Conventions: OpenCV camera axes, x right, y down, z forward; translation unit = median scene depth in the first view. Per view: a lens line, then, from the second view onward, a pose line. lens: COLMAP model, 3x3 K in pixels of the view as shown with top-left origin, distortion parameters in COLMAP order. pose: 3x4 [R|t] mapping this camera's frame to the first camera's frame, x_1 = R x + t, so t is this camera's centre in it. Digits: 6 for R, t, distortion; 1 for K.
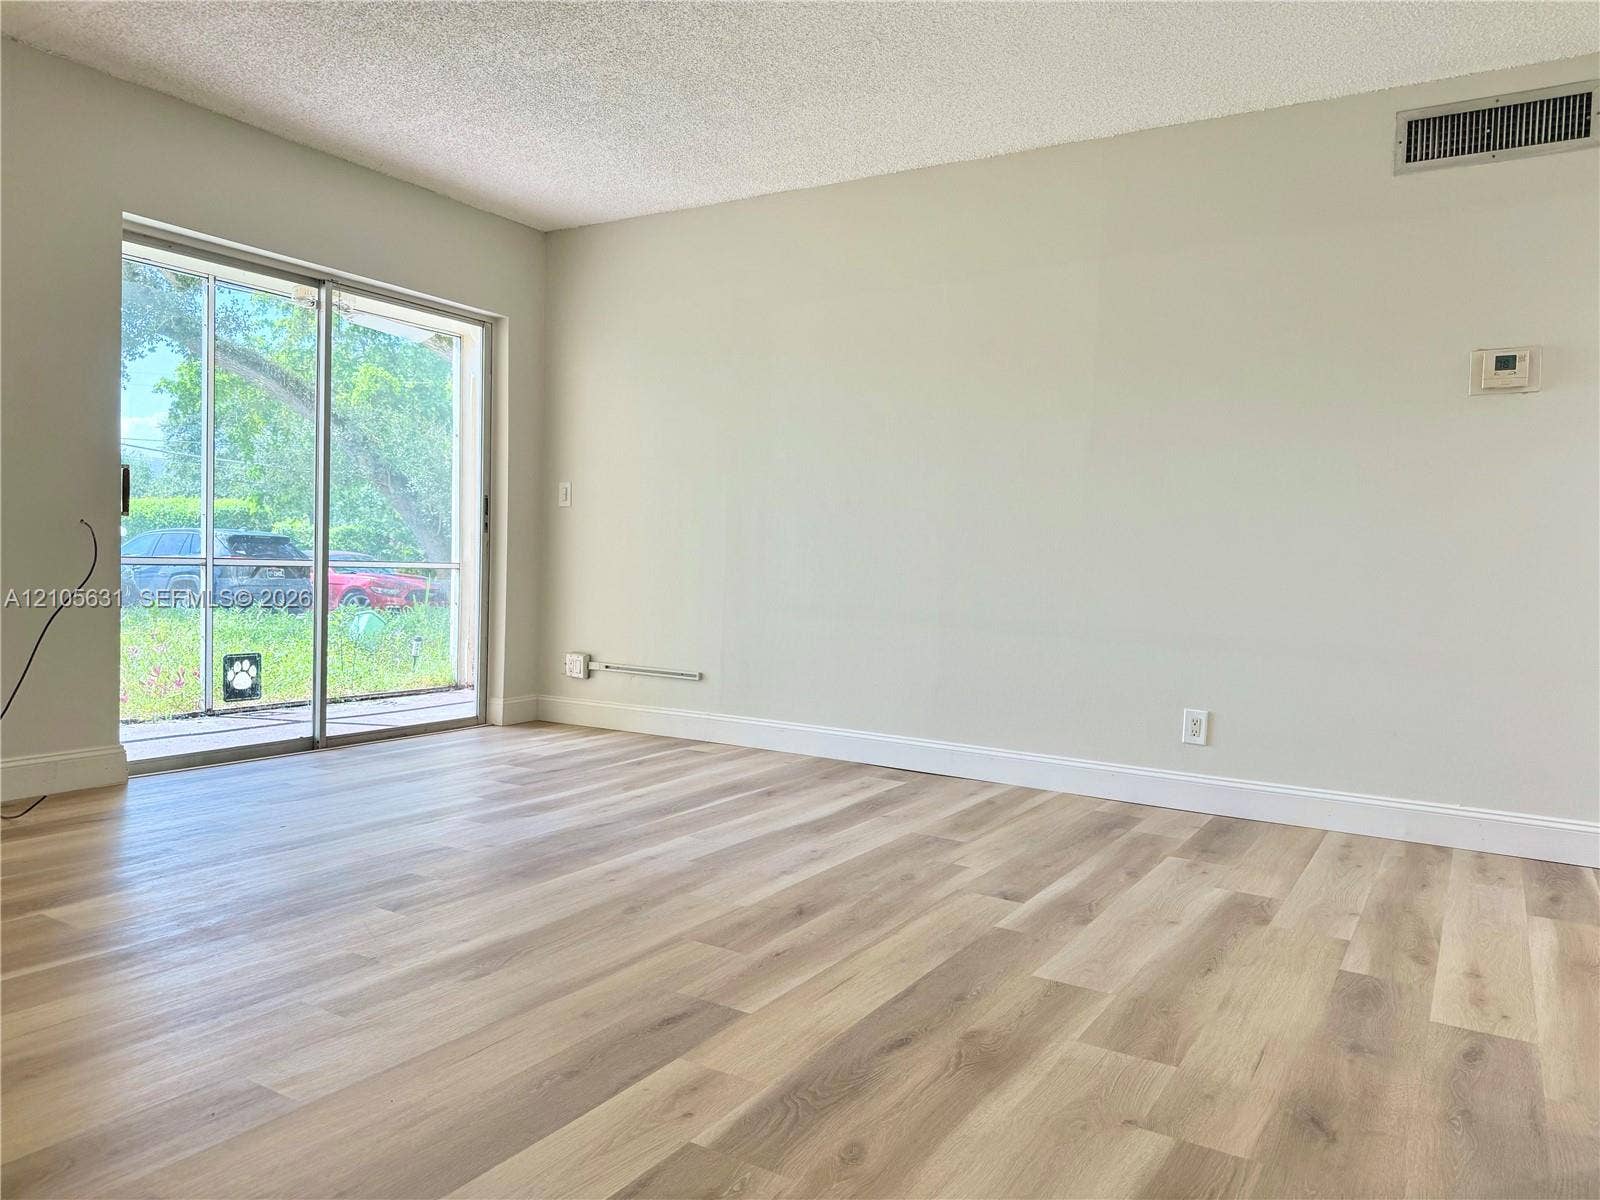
lens RADIAL K [[1131.9, 0, 800.0], [0, 1131.9, 600.0], [0, 0, 1]] dist [-0.021037, -0.004019]
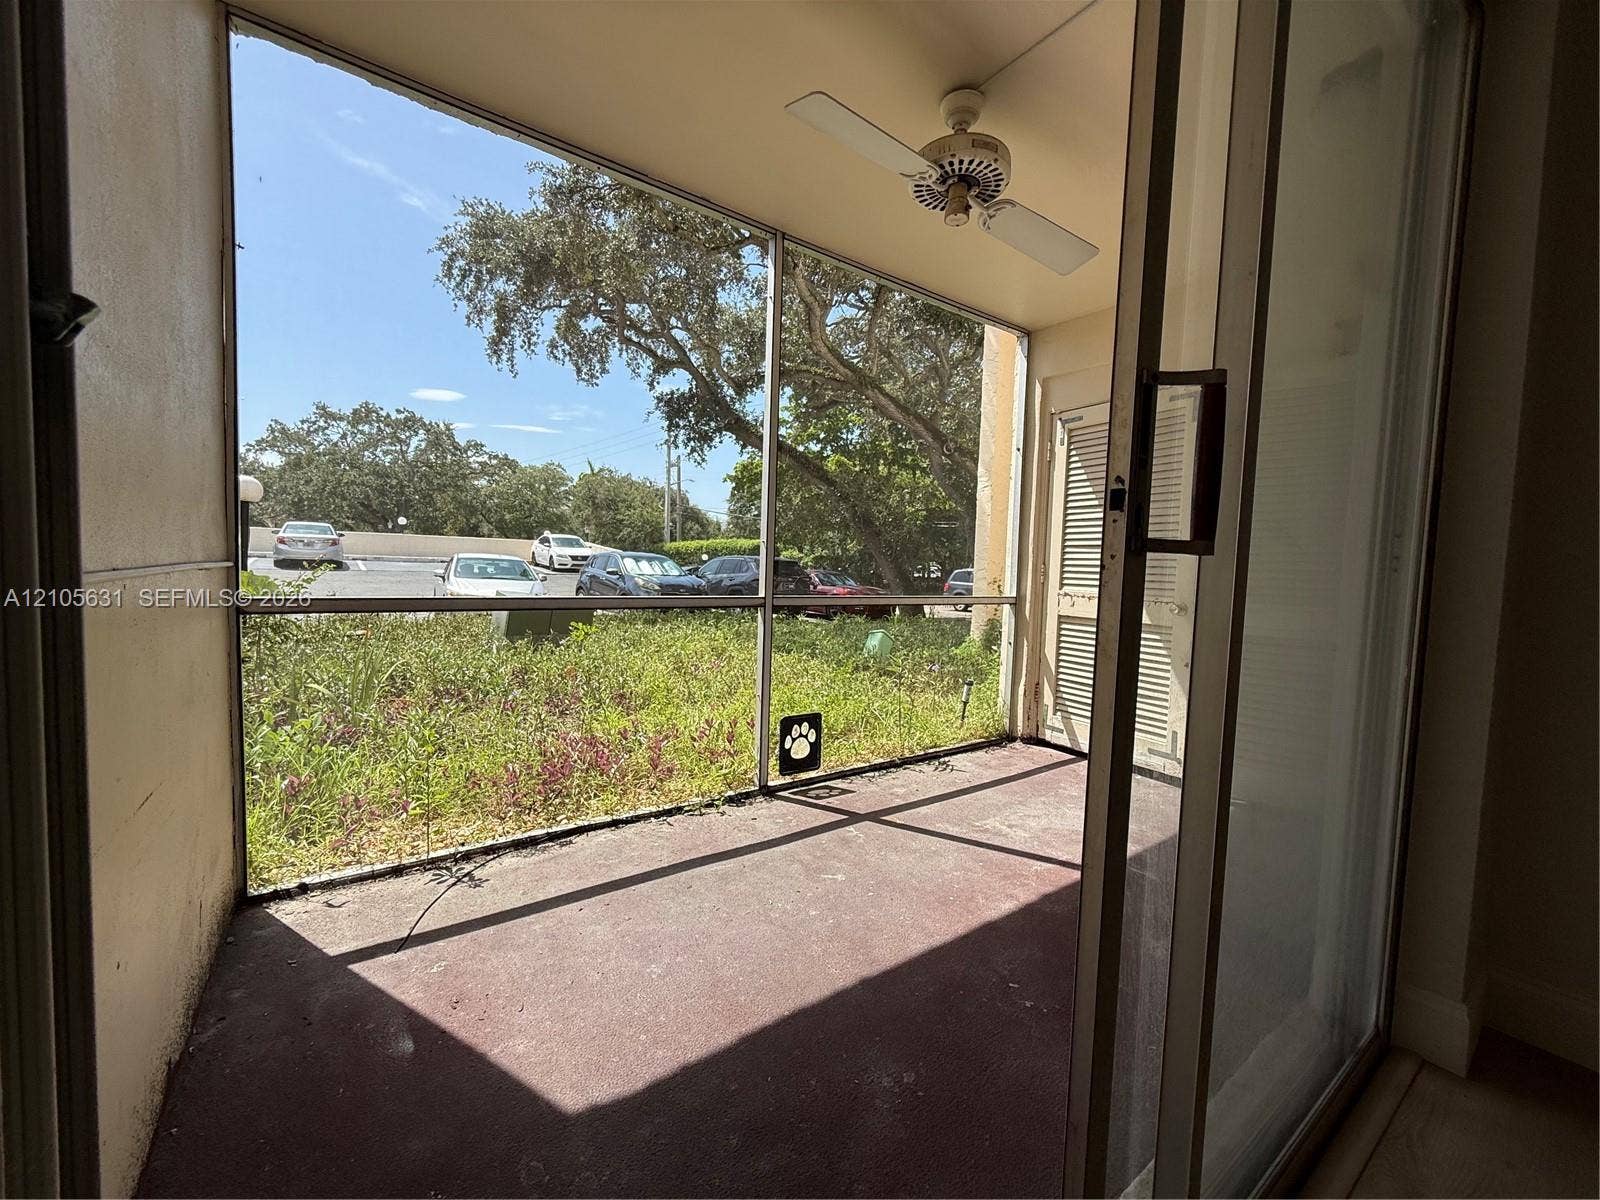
lens RADIAL K [[636.1, 0, 801.6], [0, 636.1, 598.9], [0, 0, 1]] dist [-0.001117, -0.000065]
pose [[0.921749, 0.024388, -0.387020, -0.320988], [-0.021261, 0.999698, 0.012359, -0.041258], [0.387204, -0.003164, 0.921989, 0.580111]]
